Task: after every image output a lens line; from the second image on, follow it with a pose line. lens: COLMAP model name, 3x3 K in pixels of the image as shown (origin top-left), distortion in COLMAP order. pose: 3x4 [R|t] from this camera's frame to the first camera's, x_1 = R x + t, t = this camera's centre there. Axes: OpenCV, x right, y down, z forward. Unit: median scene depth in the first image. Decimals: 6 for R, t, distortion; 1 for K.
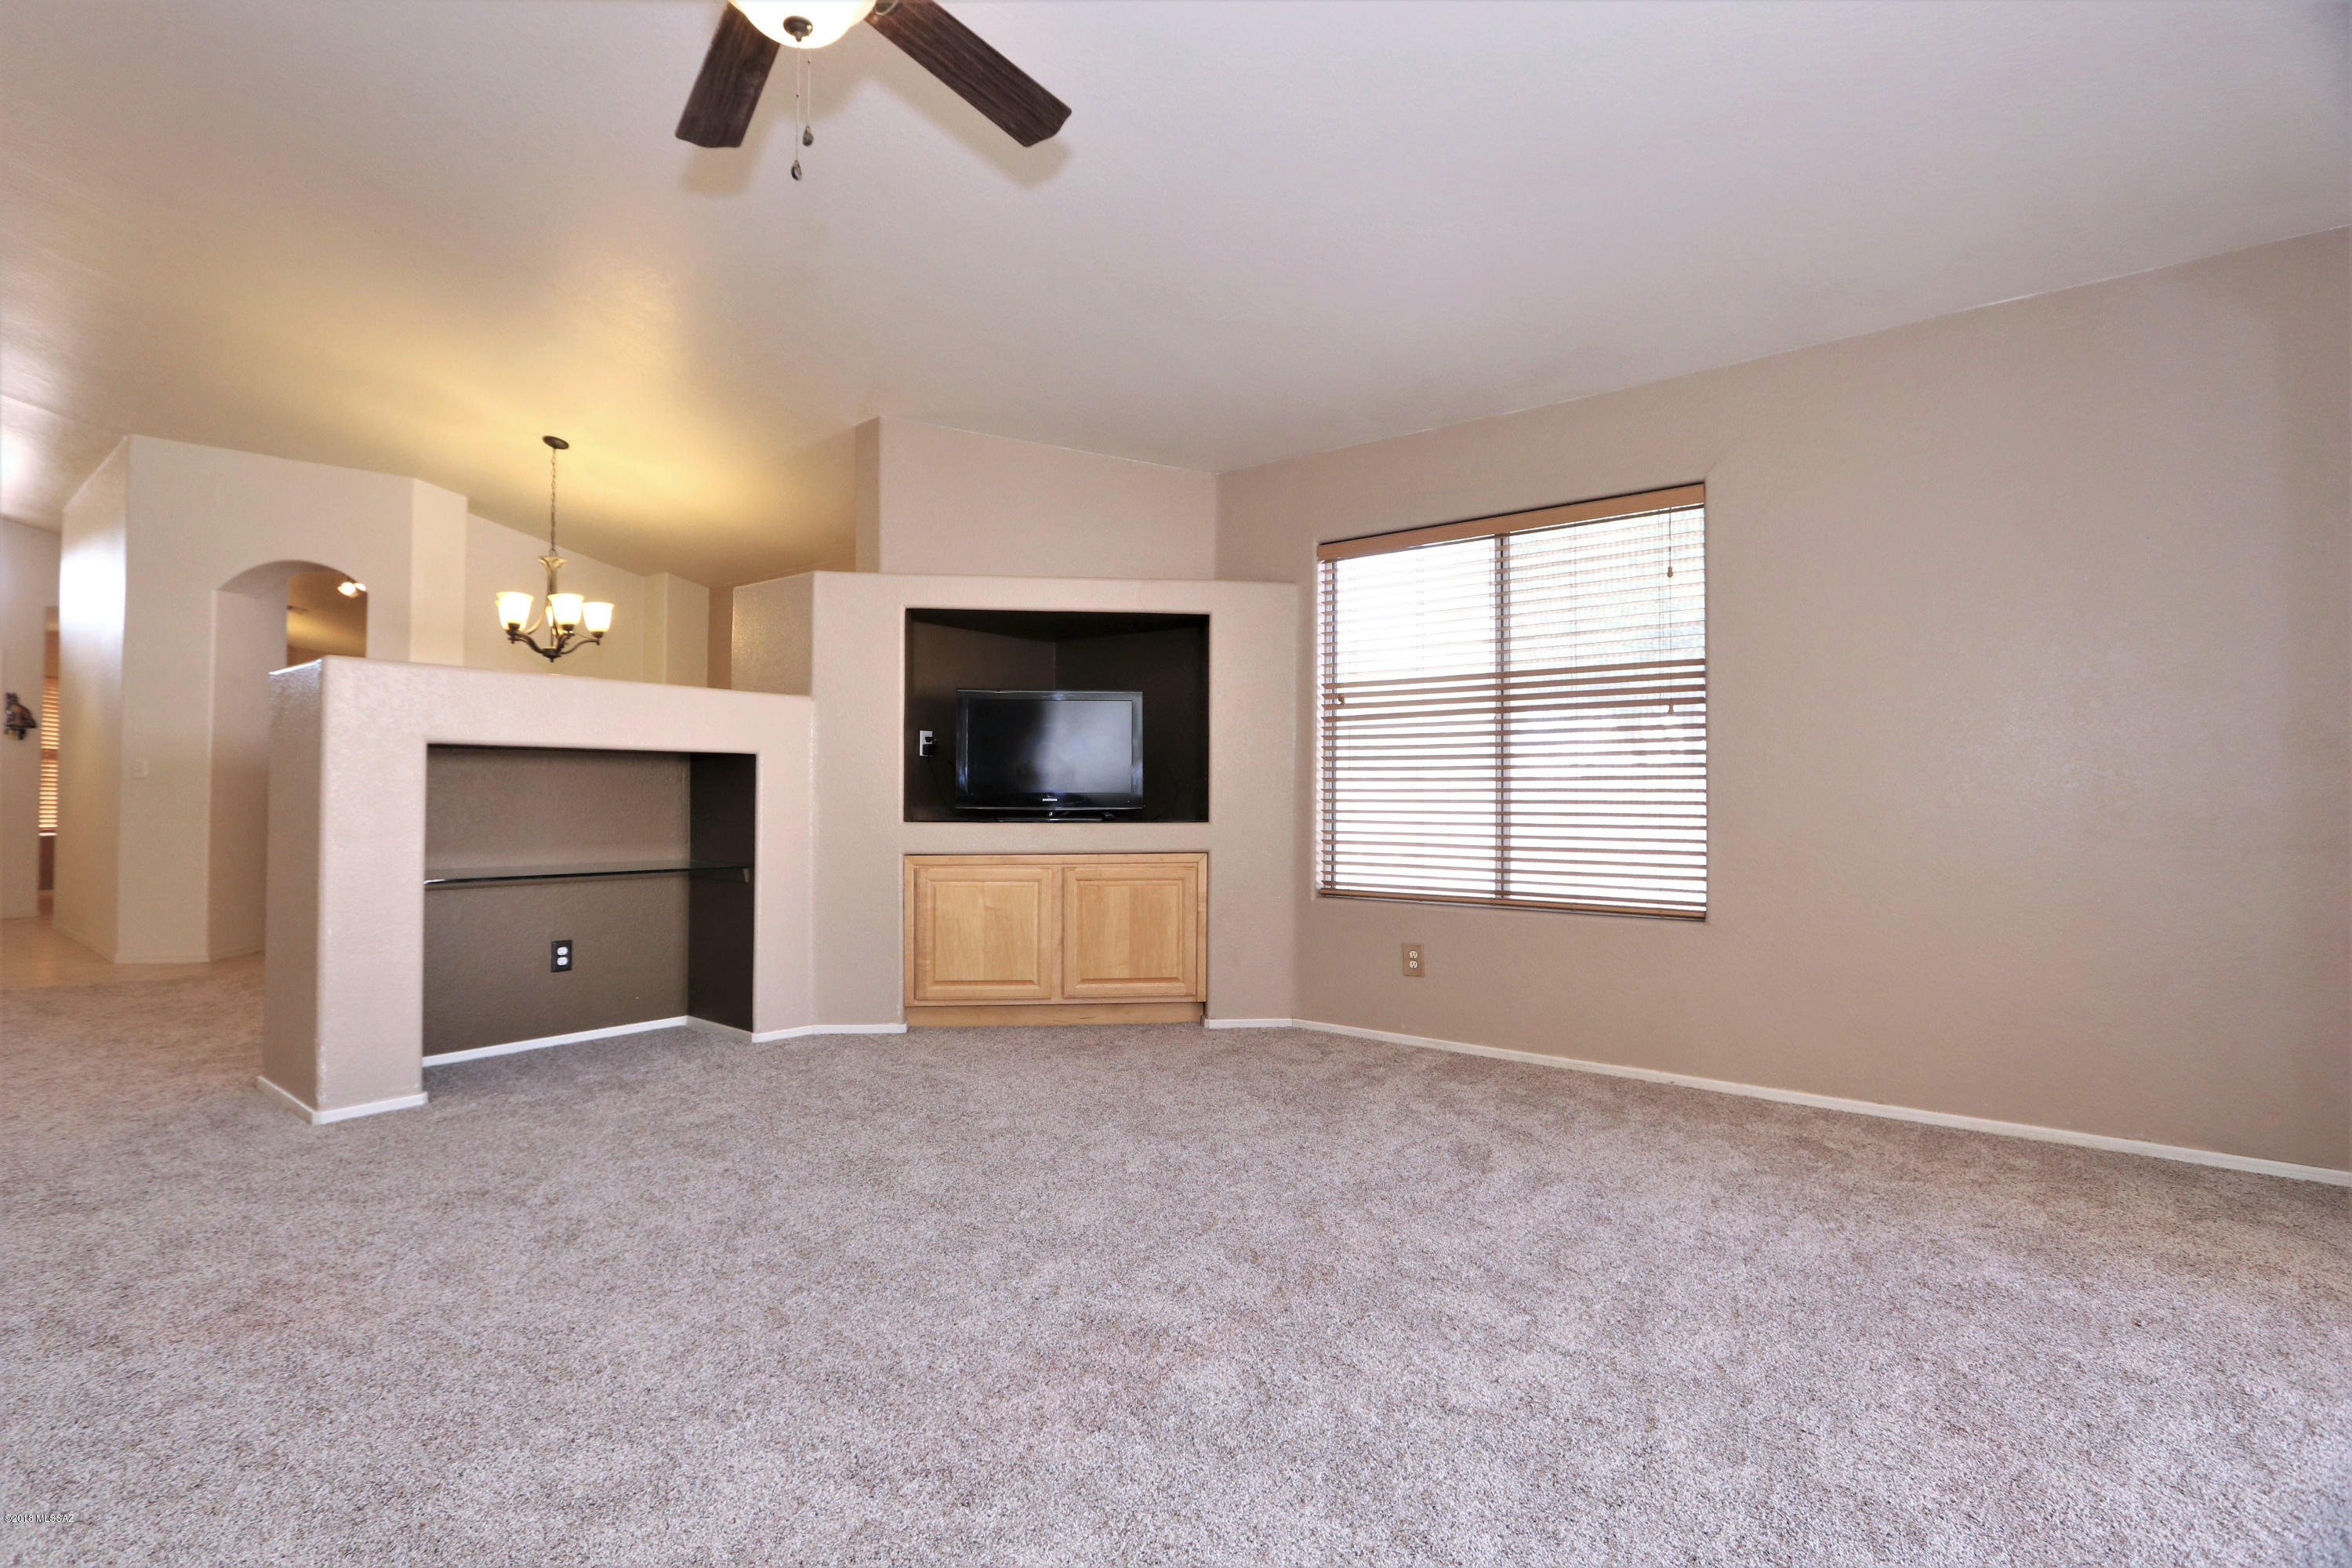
lens RADIAL K [[1092.2, 0, 1143.9], [0, 1092.2, 778.7], [0, 0, 1]] dist [-0.008974, 0.000275]
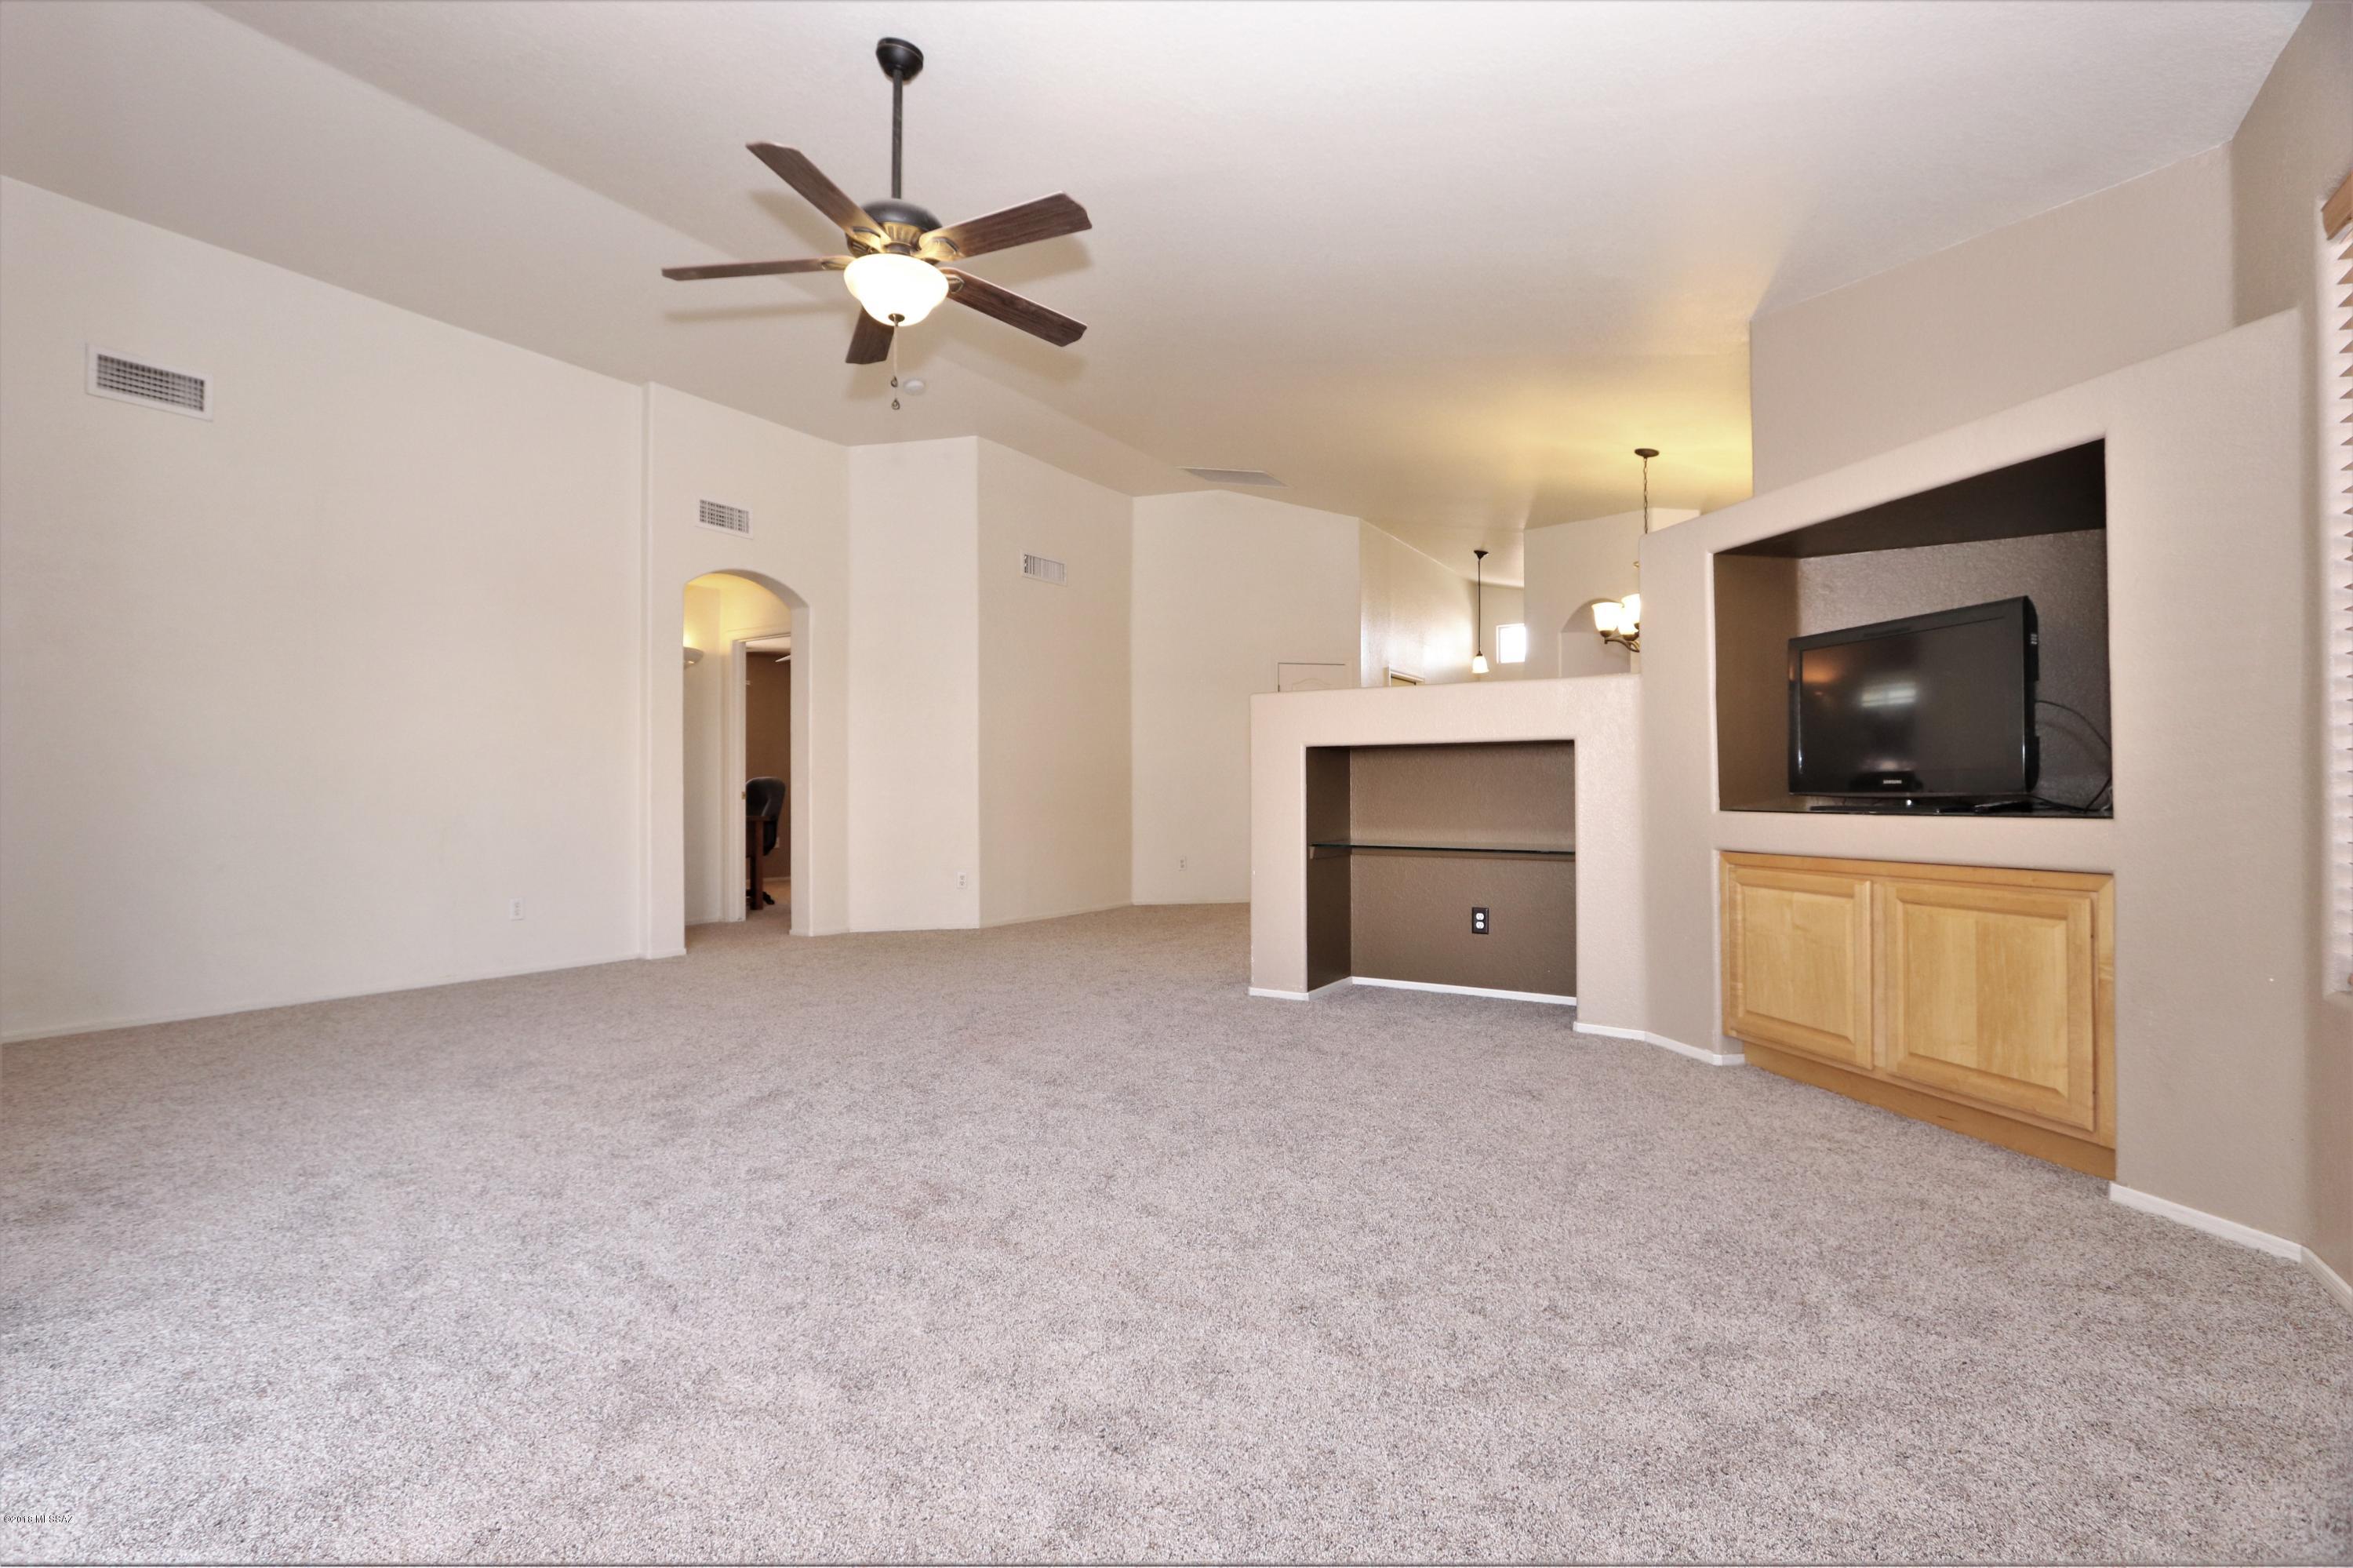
lens RADIAL K [[1092.9, 0, 1176.5], [0, 1092.9, 784.0], [0, 0, 1]] dist [0.000330, 0.000292]
pose [[0.128086, -0.013183, -0.991675, 0.549487], [0.024453, 0.999650, -0.010131, 0.017448], [0.991462, -0.022952, 0.128363, 0.483349]]
